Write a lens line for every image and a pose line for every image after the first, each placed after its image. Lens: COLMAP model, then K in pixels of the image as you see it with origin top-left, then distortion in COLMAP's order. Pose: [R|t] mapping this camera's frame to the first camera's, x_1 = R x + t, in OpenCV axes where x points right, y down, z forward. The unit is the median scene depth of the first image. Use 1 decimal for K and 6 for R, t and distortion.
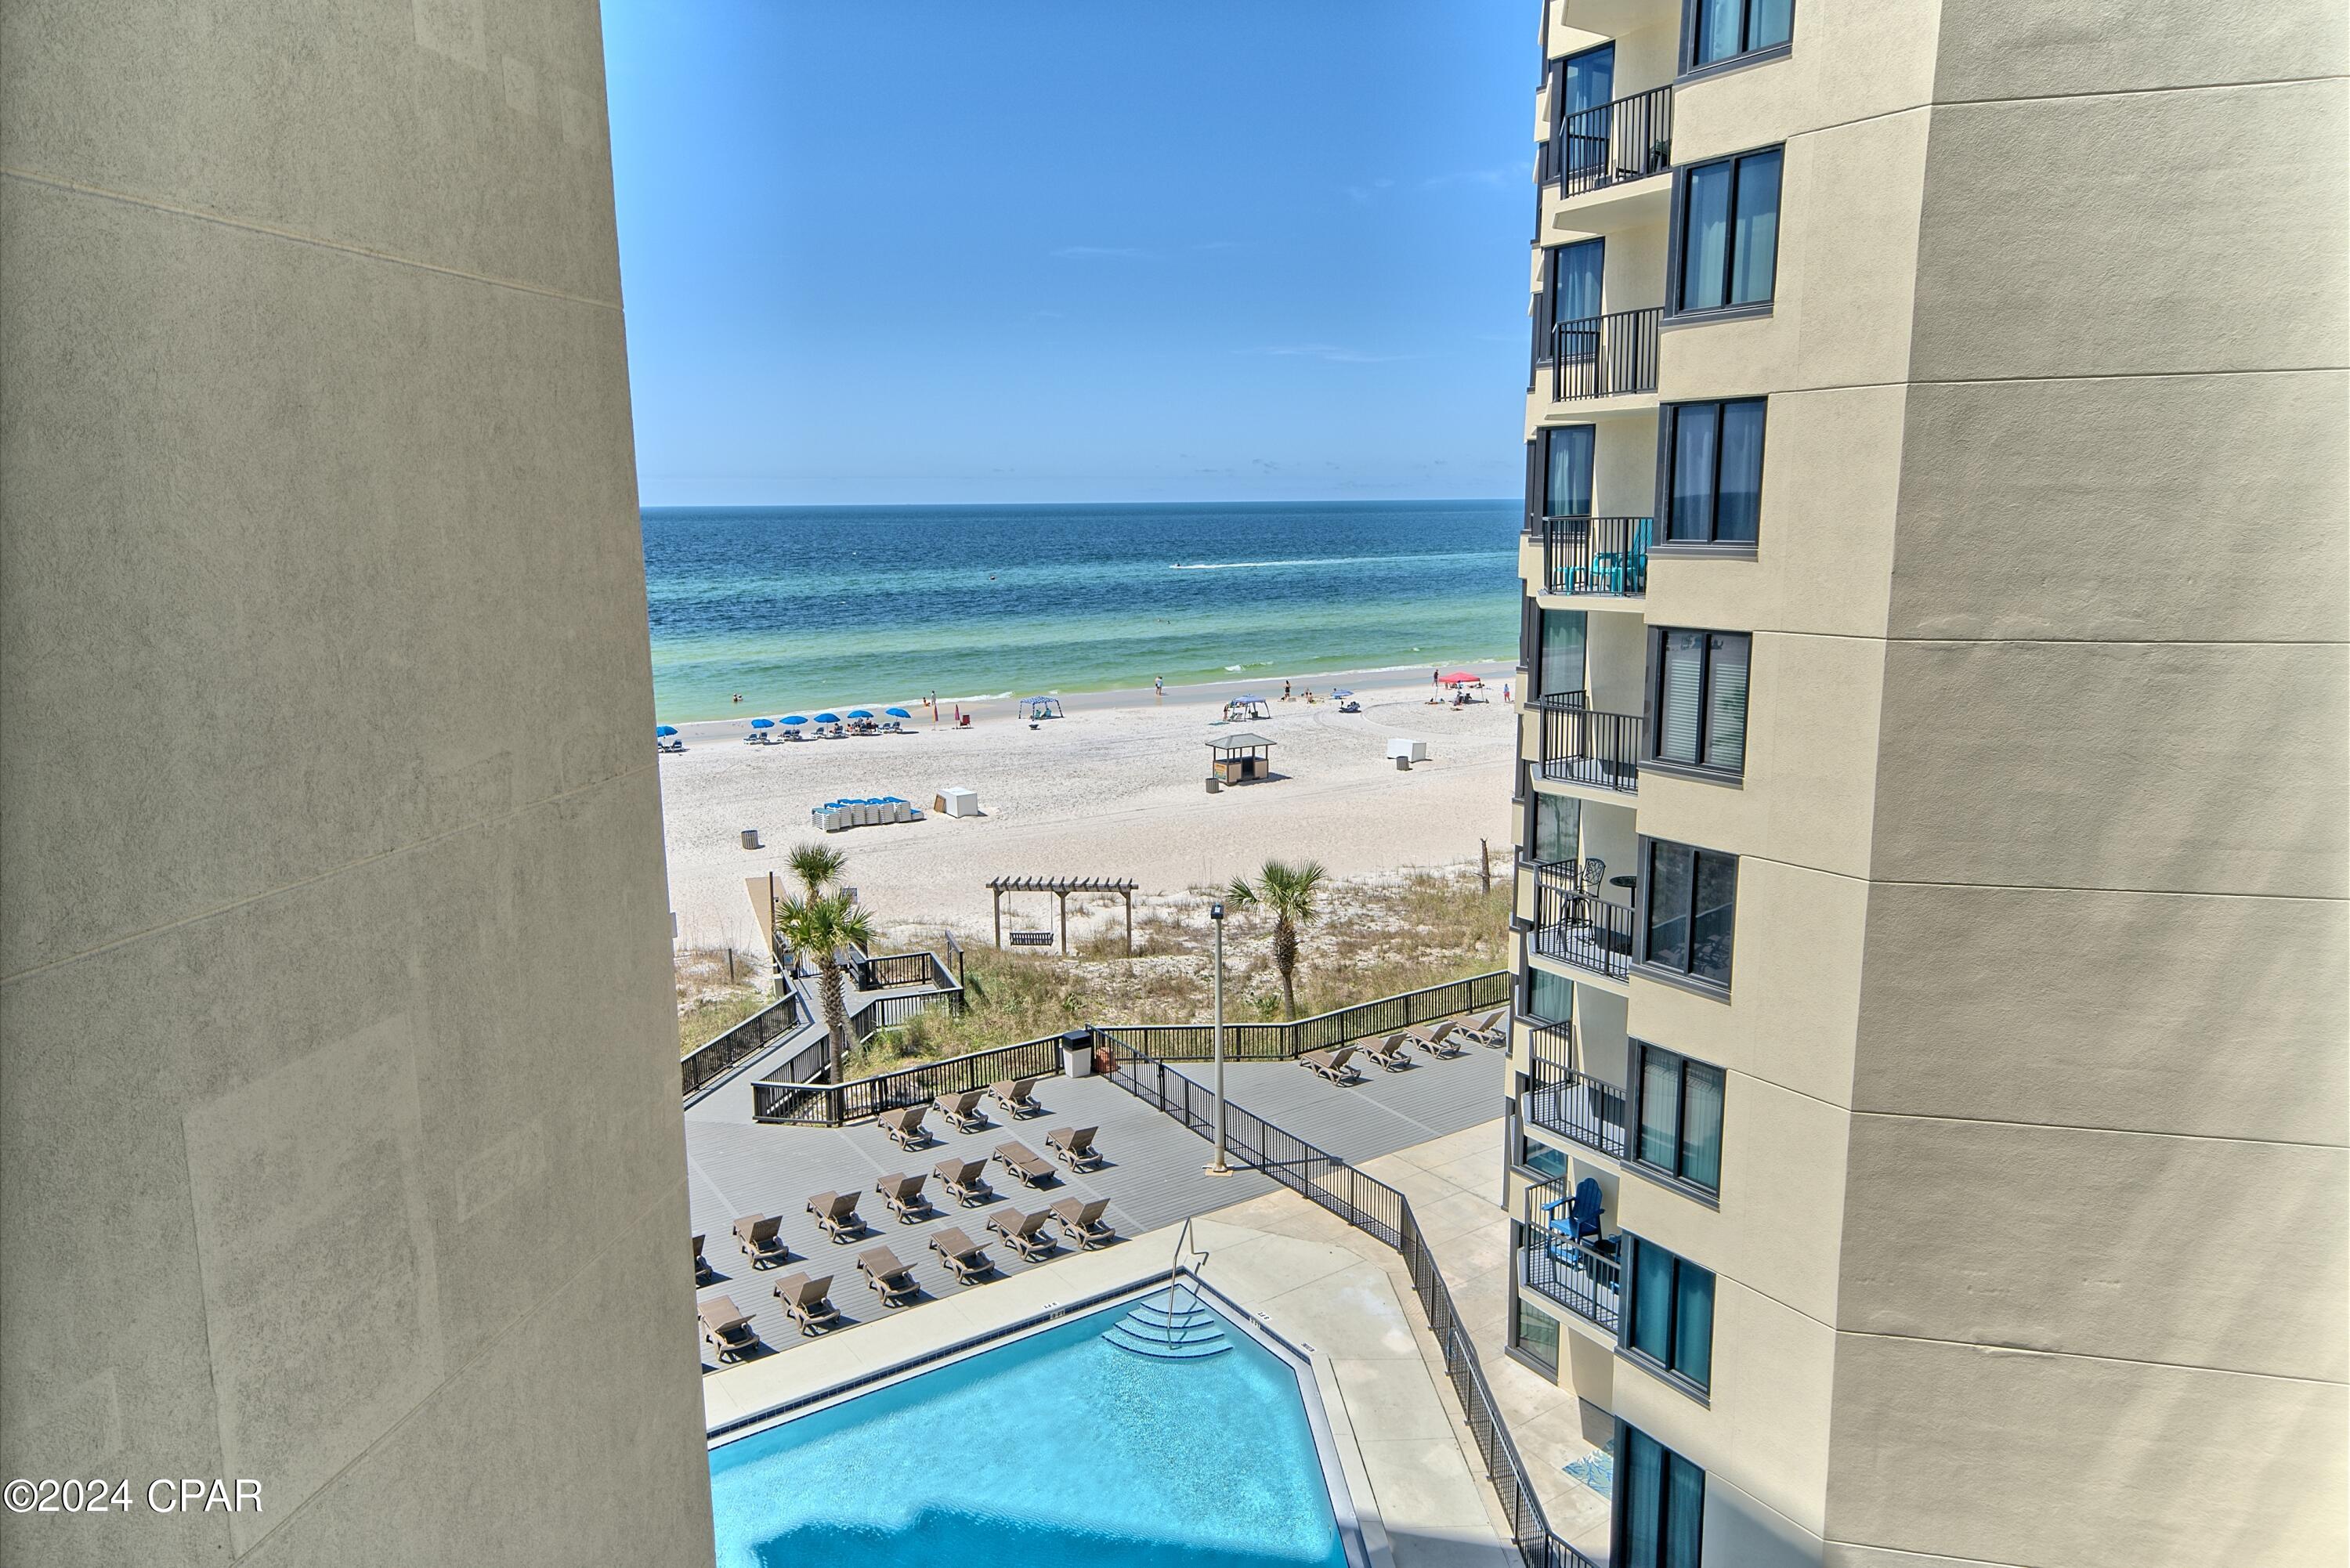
lens RADIAL K [[1521.2, 0, 1162.5], [0, 1521.2, 775.6], [0, 0, 1]] dist [0.028595, -0.004122]
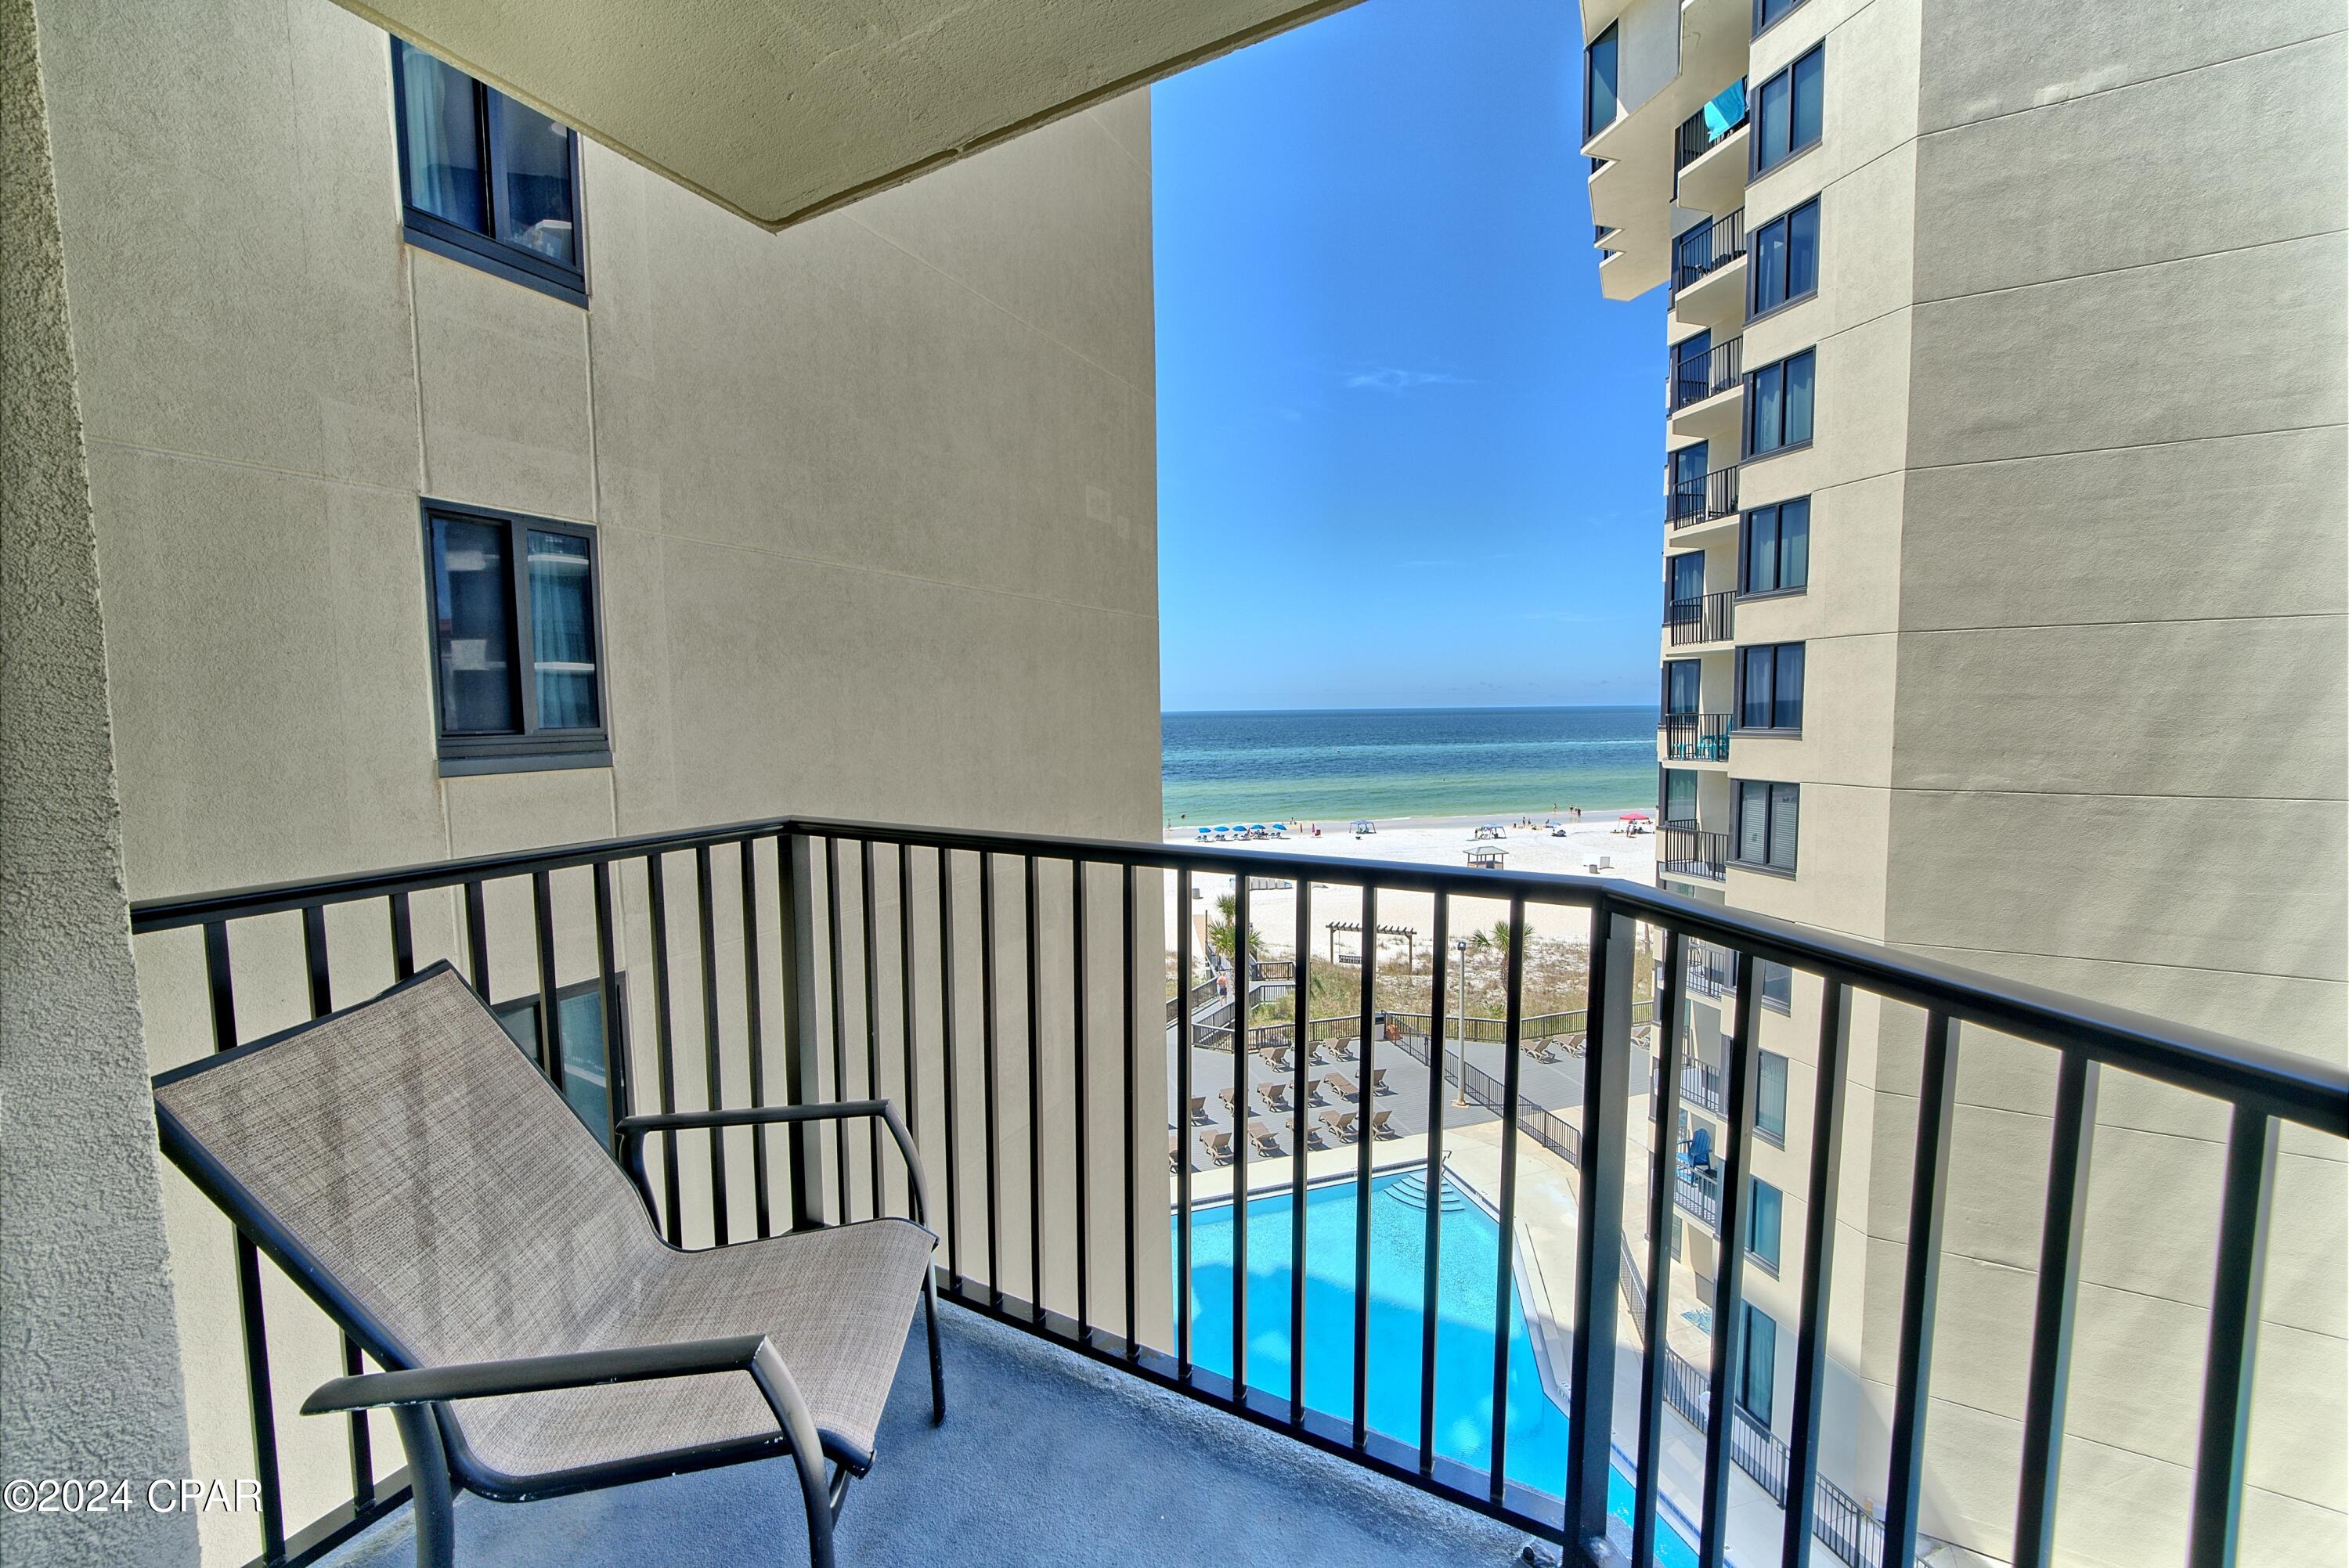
lens RADIAL K [[898.2, 0, 1172.9], [0, 898.2, 774.0], [0, 0, 1]] dist [-0.006725, 0.000826]
pose [[0.958440, 0.017241, -0.284774, 0.028737], [-0.046500, 0.994265, -0.096304, 0.030063], [0.281481, 0.105544, 0.953745, -0.155695]]
